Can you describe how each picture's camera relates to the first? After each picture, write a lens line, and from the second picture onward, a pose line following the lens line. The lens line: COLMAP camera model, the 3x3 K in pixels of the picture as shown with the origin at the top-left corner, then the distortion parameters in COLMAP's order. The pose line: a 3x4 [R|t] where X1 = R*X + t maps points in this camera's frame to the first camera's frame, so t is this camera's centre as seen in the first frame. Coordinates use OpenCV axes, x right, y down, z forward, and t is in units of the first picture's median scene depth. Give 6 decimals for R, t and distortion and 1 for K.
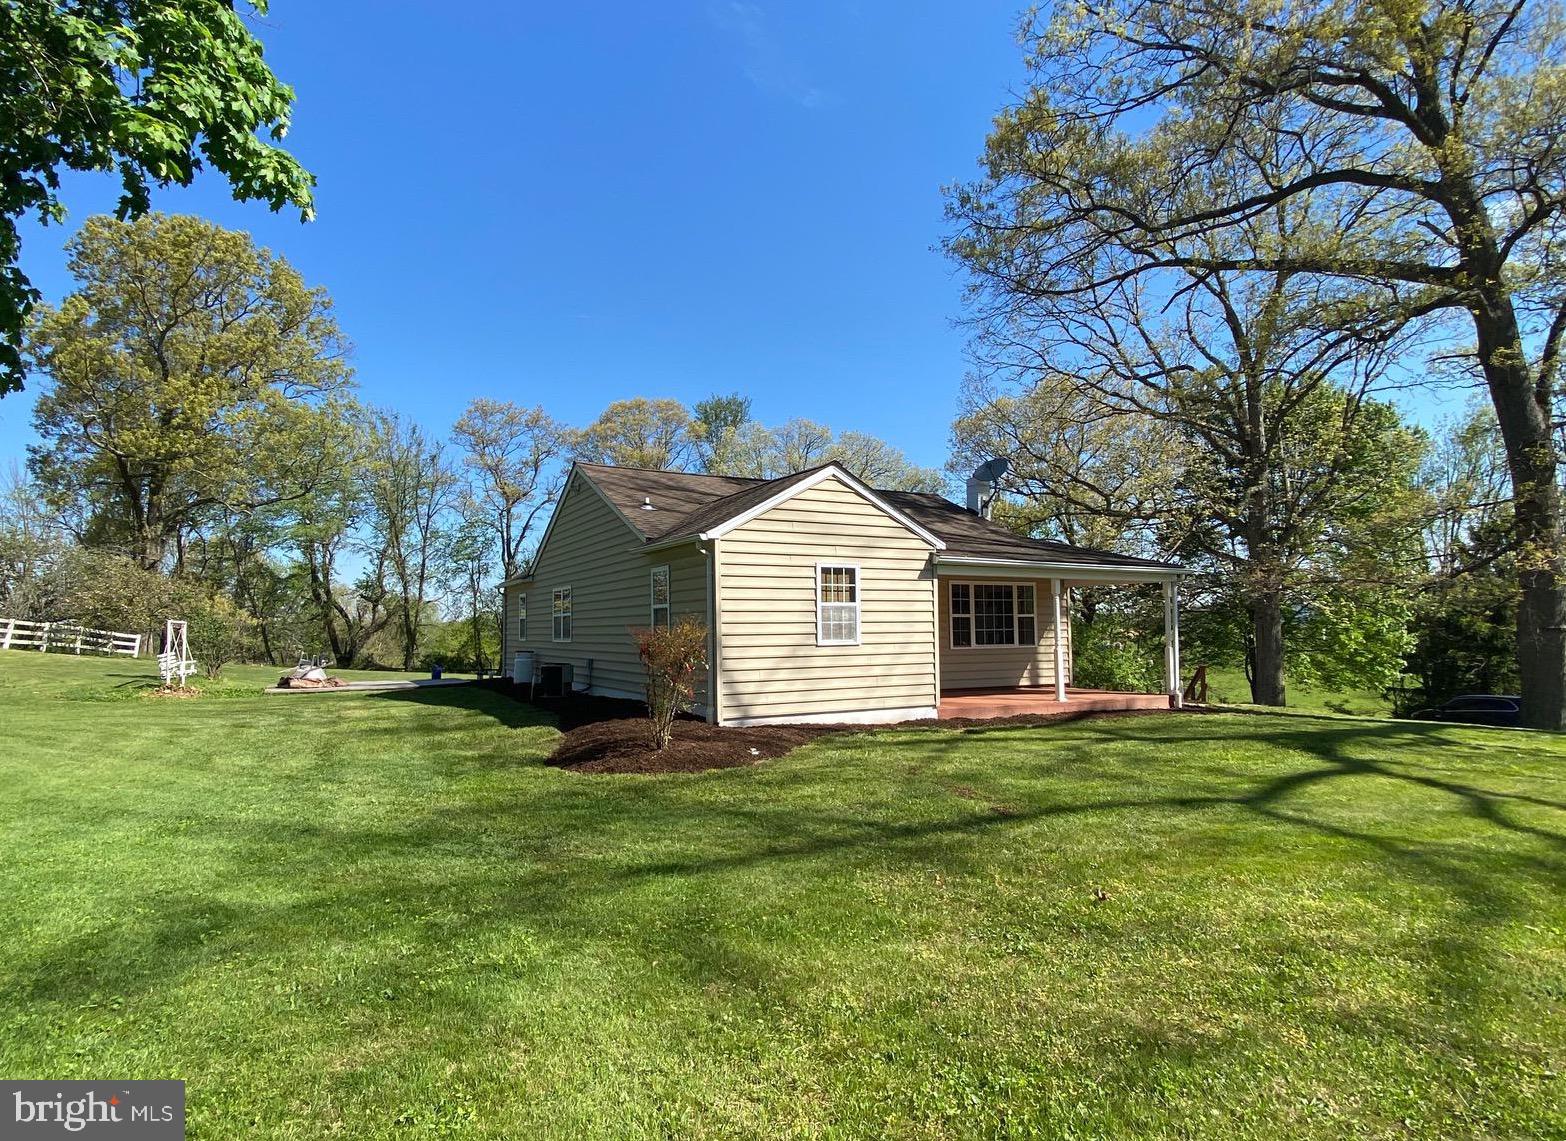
lens RADIAL K [[826.9, 0, 733.4], [0, 826.9, 566.8], [0, 0, 1]] dist [-0.041453, -0.000425]
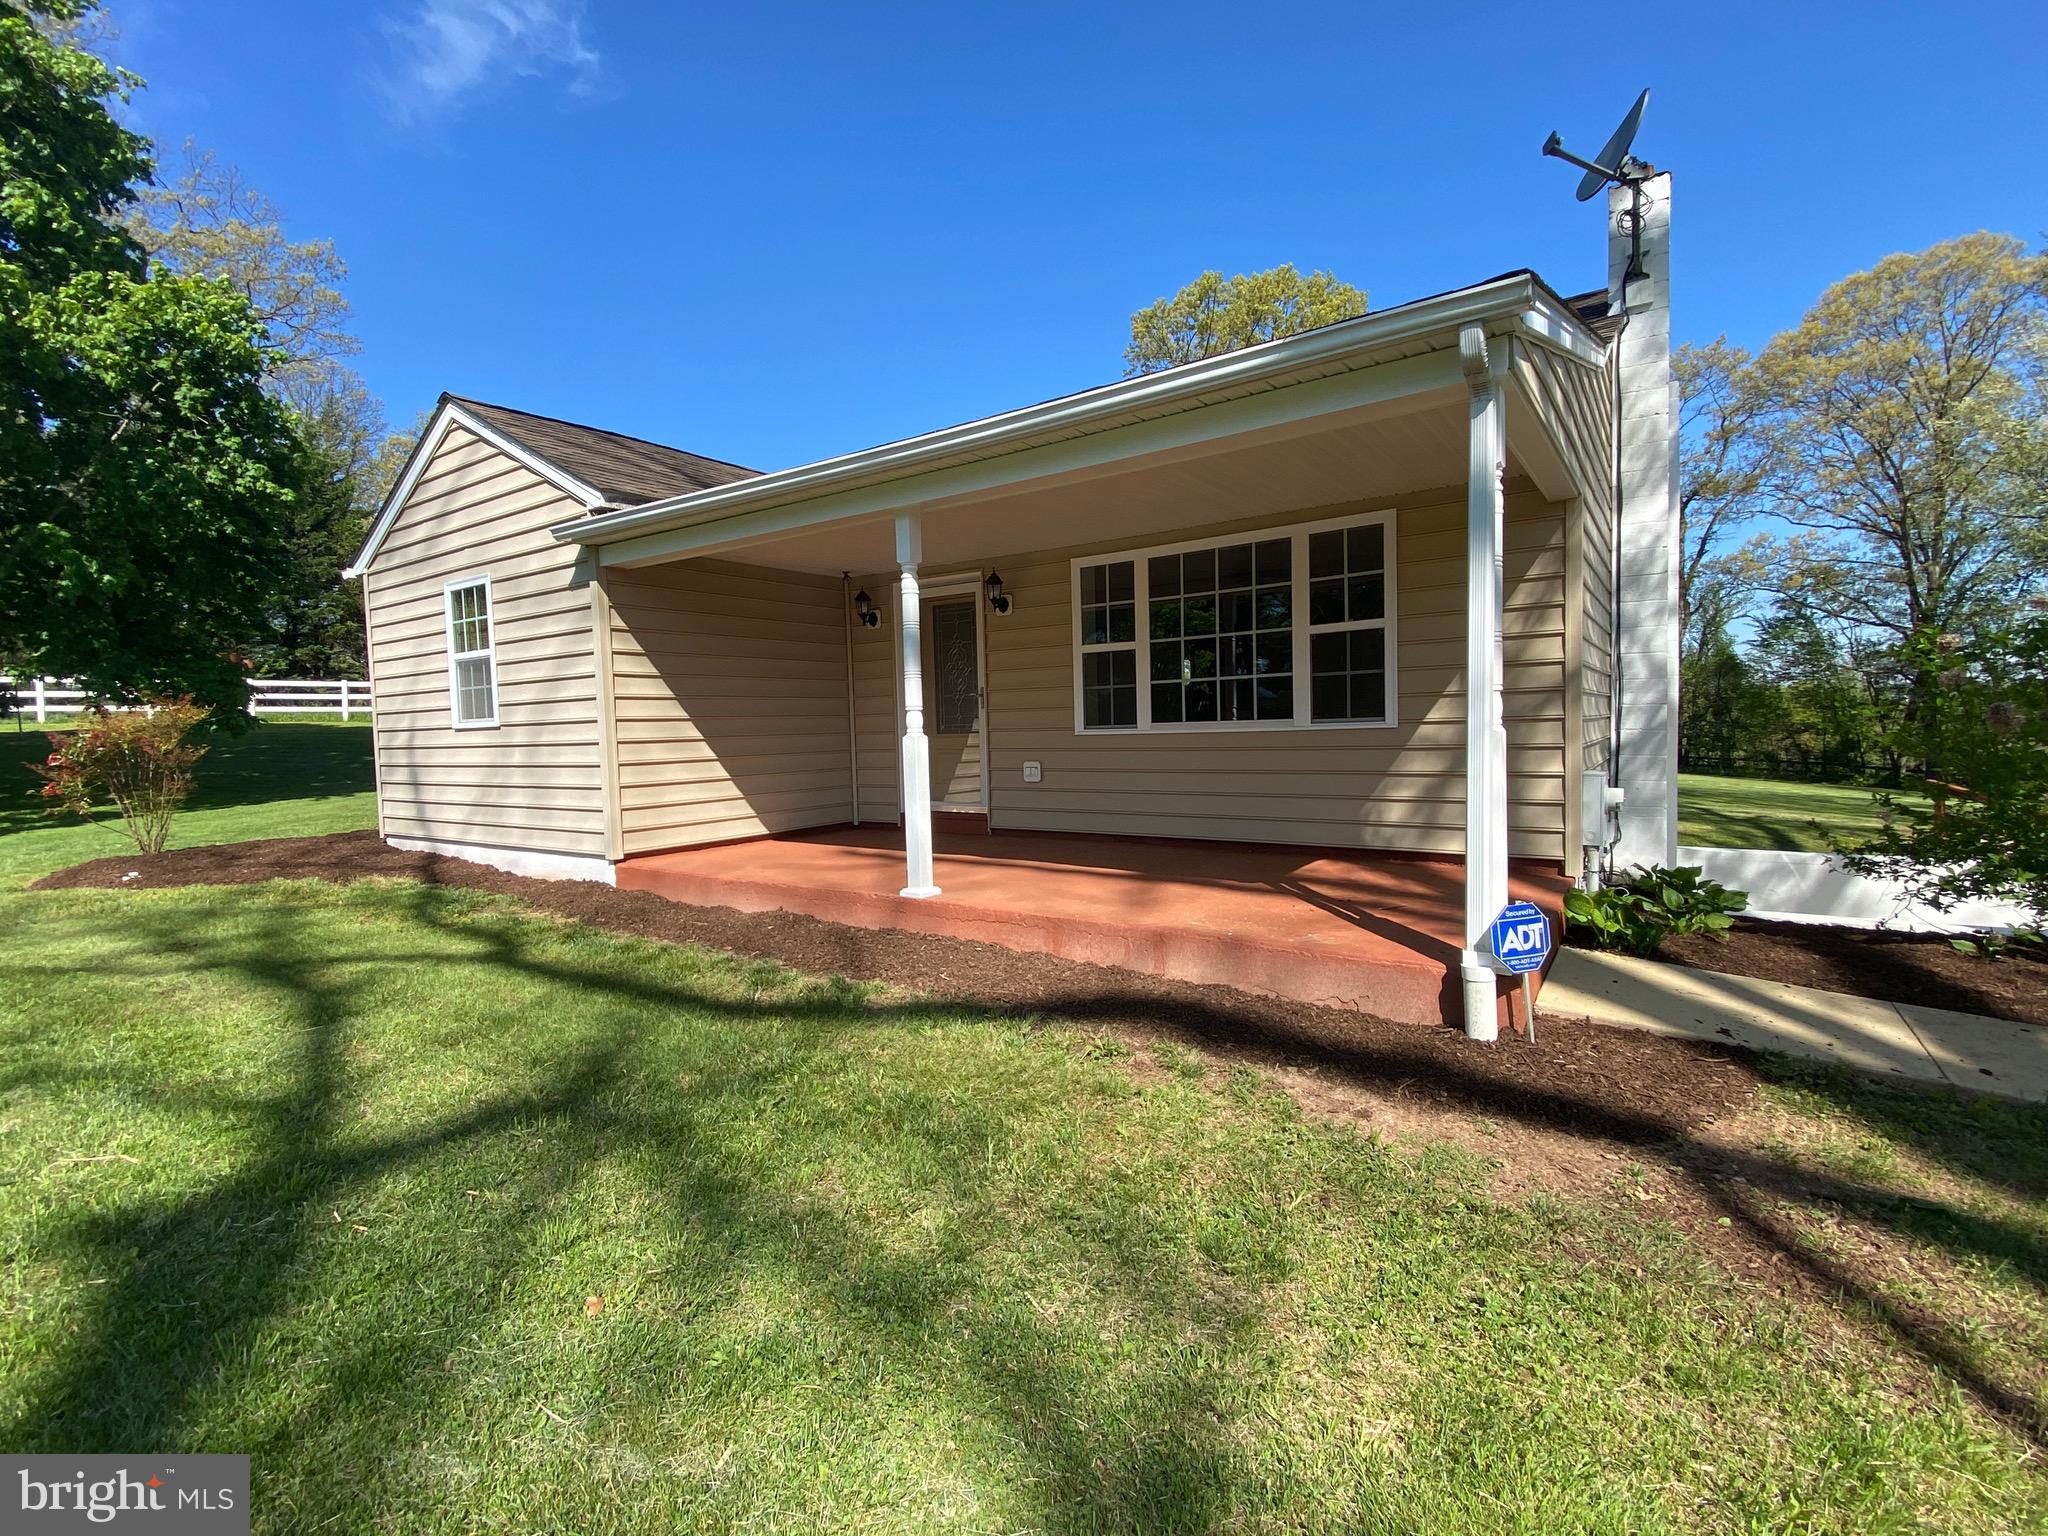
lens RADIAL K [[907.9, 0, 1024.0], [0, 907.9, 768.0], [0, 0, 1]] dist [0.030864, -0.000205]
pose [[0.473304, 0.035031, -0.880202, 0.801309], [0.090816, 0.991944, 0.088312, 0.094124], [0.876205, -0.121735, 0.466310, 0.969114]]
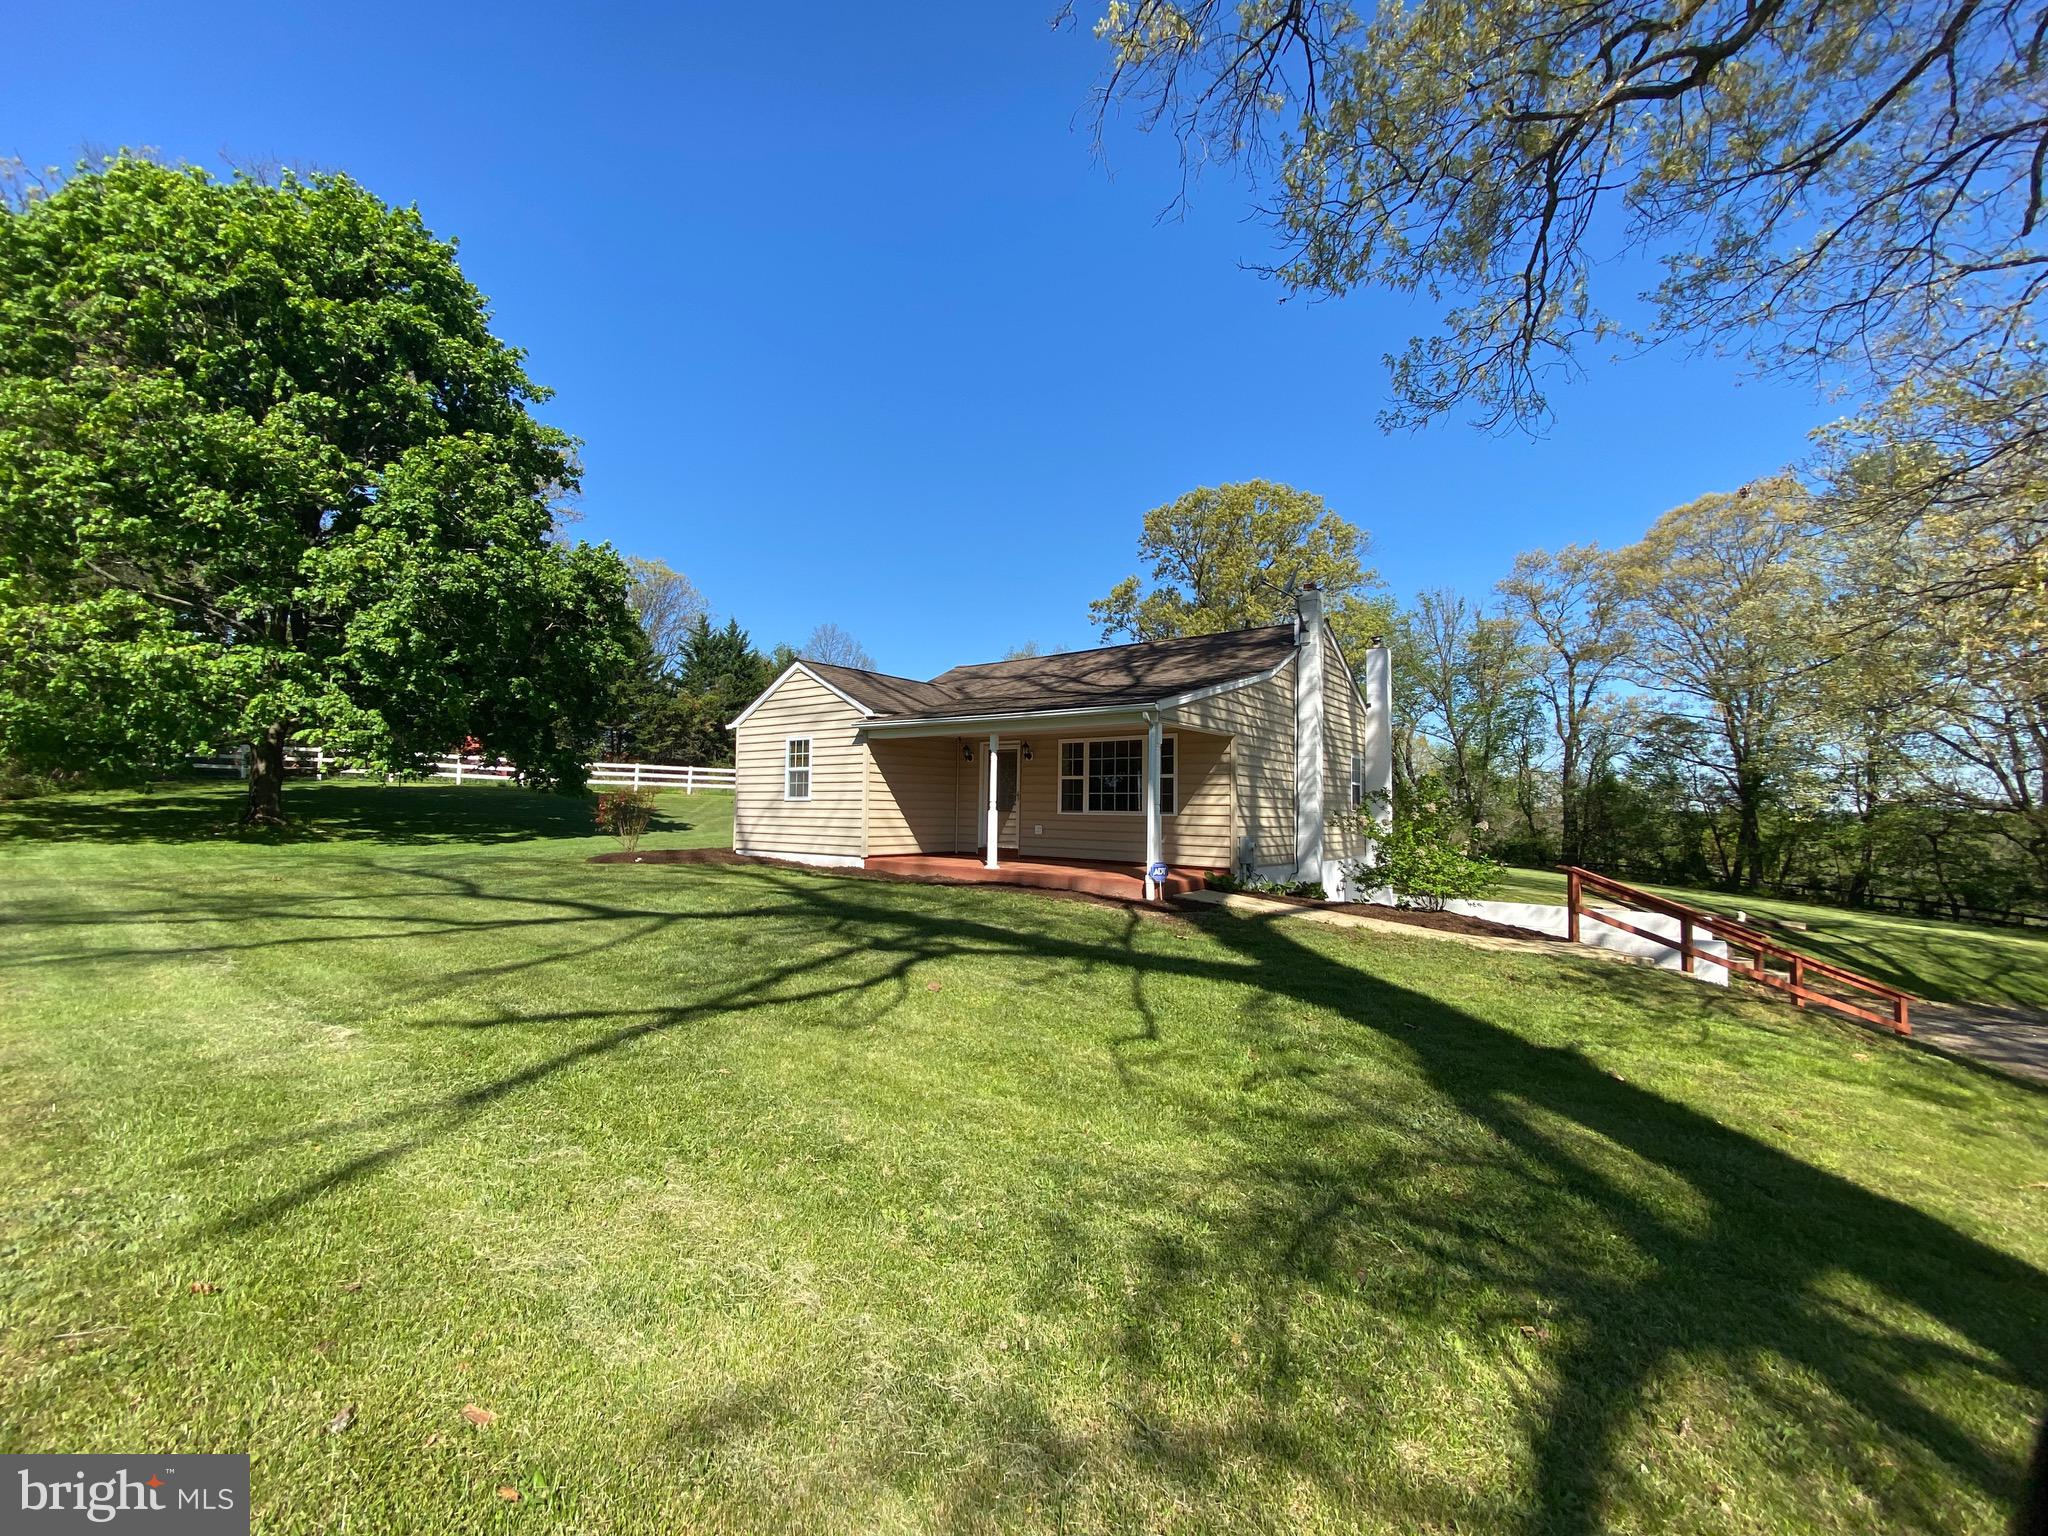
lens RADIAL K [[826.9, 0, 1024.0], [0, 826.9, 768.0], [0, 0, 1]] dist [0.029015, 0.000042]
pose [[0.434671, -0.034866, -0.899914, 1.354342], [0.049185, 0.998678, -0.014936, 0.075777], [0.899245, -0.037770, 0.435811, 0.711106]]
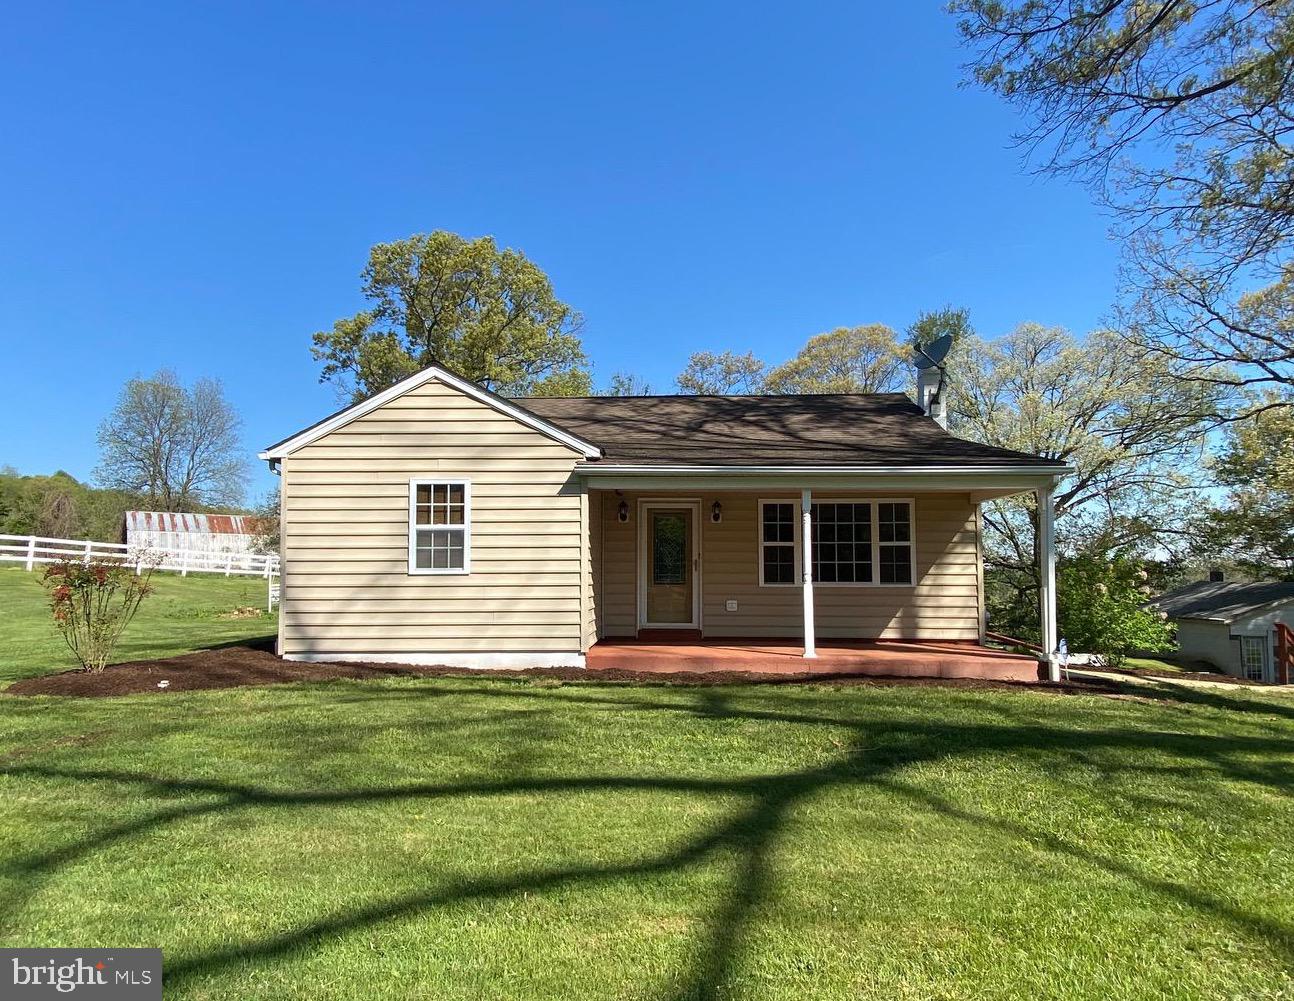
lens RADIAL K [[837.1, 0, 651.5], [0, 837.1, 527.0], [0, 0, 1]] dist [0.053075, 0.000508]
pose [[0.879218, -0.023895, -0.475820, 0.695509], [0.030414, 0.999519, 0.006004, 0.044336], [0.475448, -0.019750, 0.879522, 0.316263]]
